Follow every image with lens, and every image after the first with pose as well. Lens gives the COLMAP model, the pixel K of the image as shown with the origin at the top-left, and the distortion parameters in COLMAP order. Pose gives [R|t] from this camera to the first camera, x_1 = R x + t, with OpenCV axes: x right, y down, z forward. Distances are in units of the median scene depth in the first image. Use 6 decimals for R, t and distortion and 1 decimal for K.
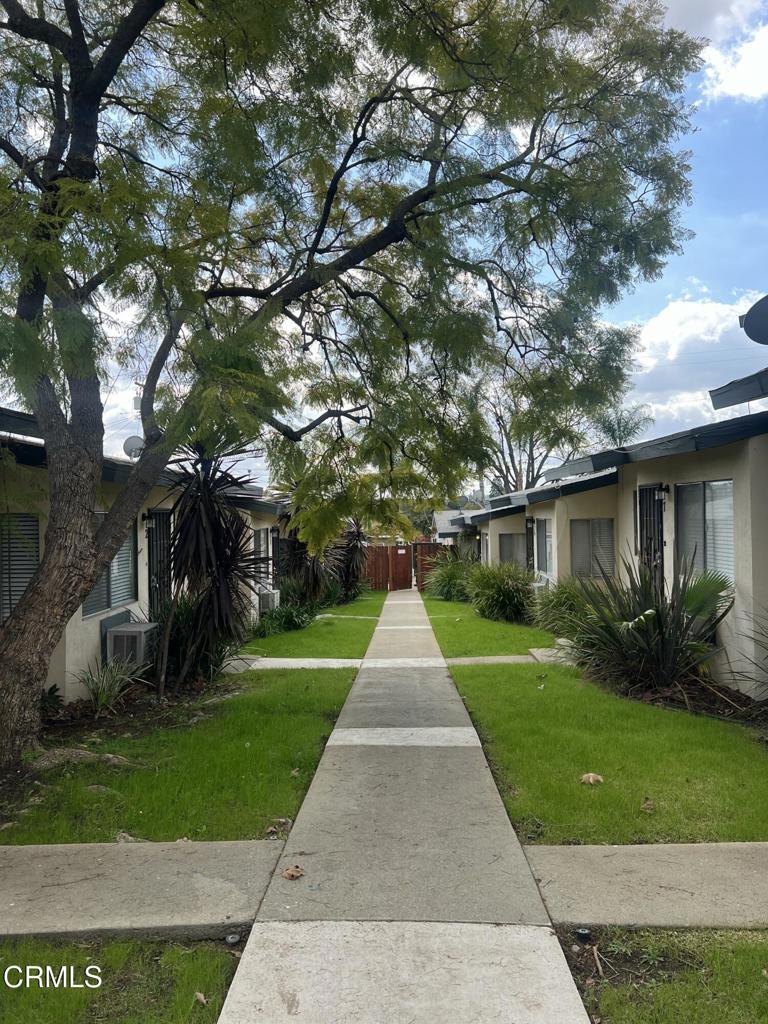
lens RADIAL K [[771.0, 0, 382.3], [0, 771.0, 512.4], [0, 0, 1]] dist [0.070694, -0.077147]
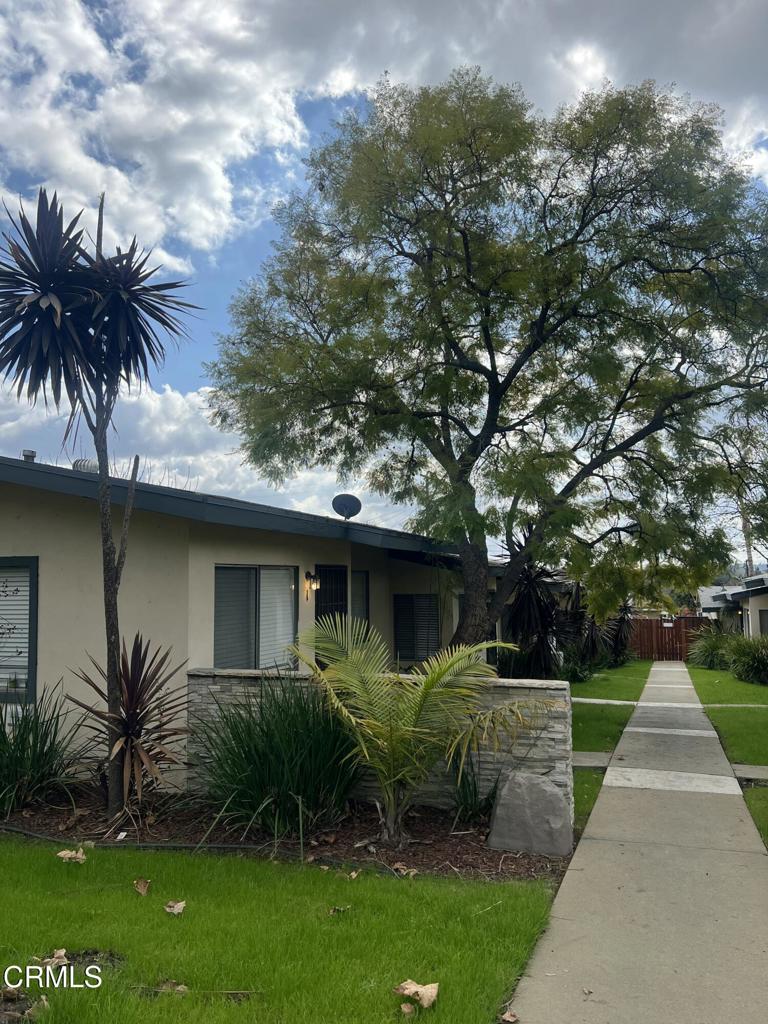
lens RADIAL K [[771.0, 0, 405.7], [0, 771.0, 525.2], [0, 0, 1]] dist [0.070694, -0.077147]
pose [[0.956357, -0.016675, -0.291724, -0.007046], [-0.004793, 0.997341, -0.072720, -0.012597], [0.292161, 0.070945, 0.953734, -0.290792]]
